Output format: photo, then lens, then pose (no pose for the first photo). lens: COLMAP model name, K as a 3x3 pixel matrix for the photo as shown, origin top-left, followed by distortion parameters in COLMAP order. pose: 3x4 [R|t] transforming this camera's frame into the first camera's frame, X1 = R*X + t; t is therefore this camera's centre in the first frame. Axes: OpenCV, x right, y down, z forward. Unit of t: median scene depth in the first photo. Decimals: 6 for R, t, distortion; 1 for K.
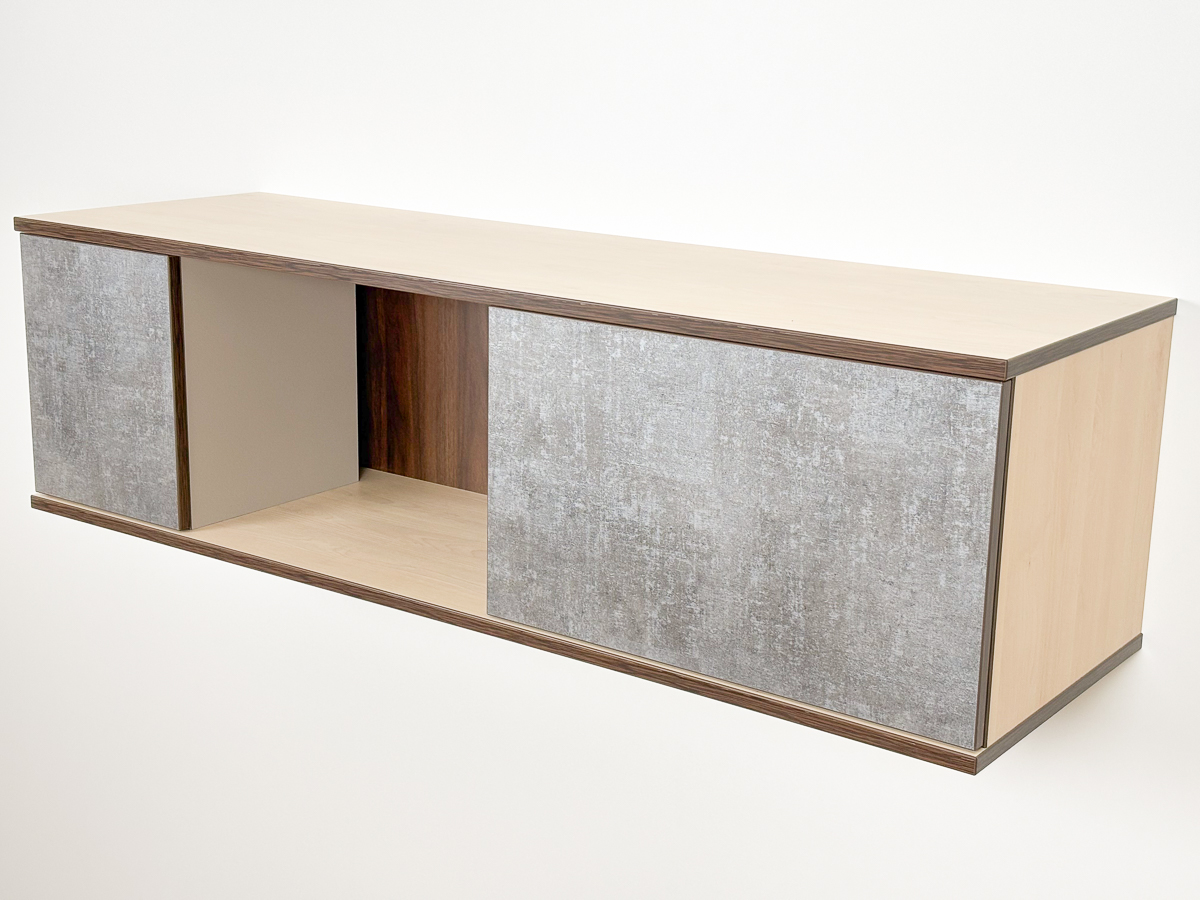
lens RADIAL K [[1806.2, 0, 600.0], [0, 1806.2, 450.0], [0, 0, 1]] dist [0.290381, -1.131245]
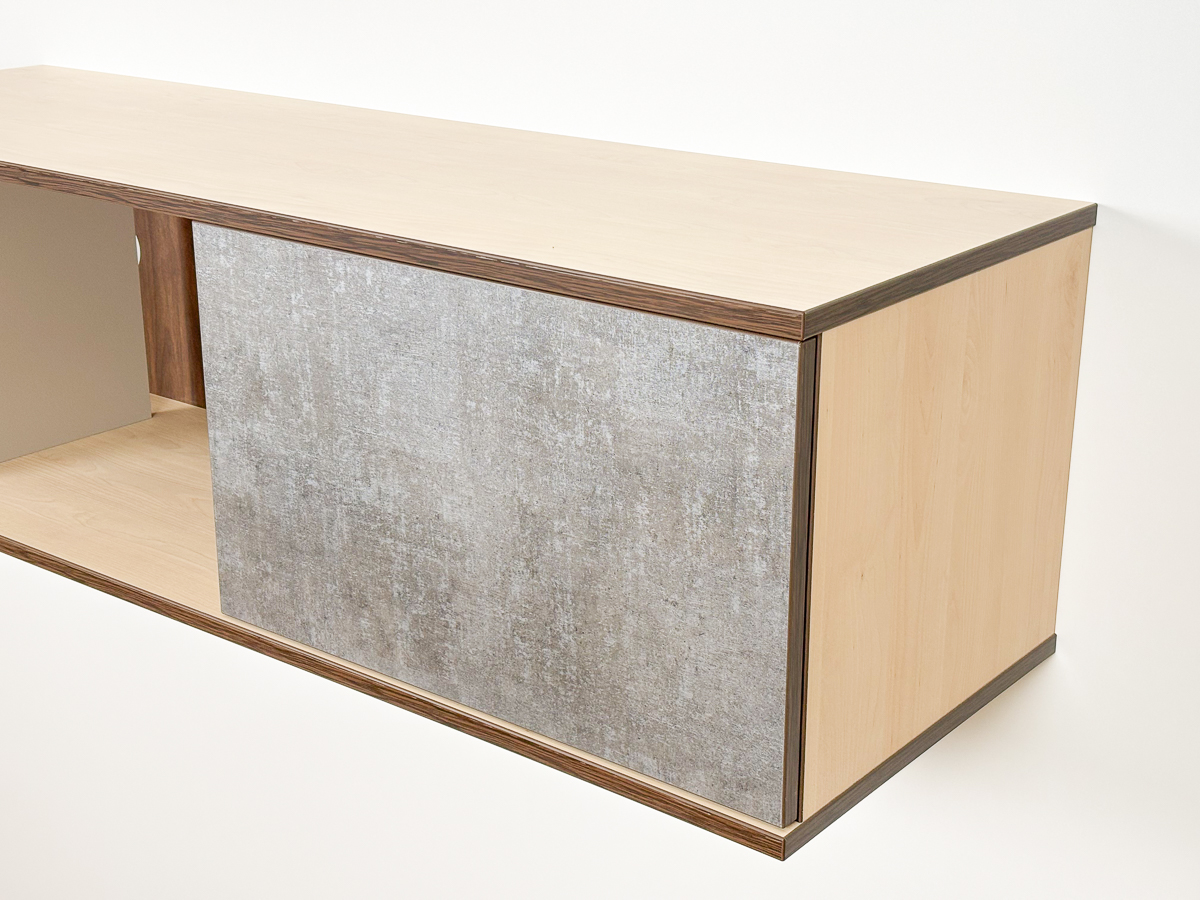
lens RADIAL K [[1806.2, 0, 600.0], [0, 1806.2, 450.0], [0, 0, 1]] dist [0.290381, -1.131245]
pose [[0.998775, -0.004587, -0.049273, 0.158883], [0.008558, 0.996702, 0.080701, -0.047637], [0.048740, -0.081024, 0.995520, 0.254171]]
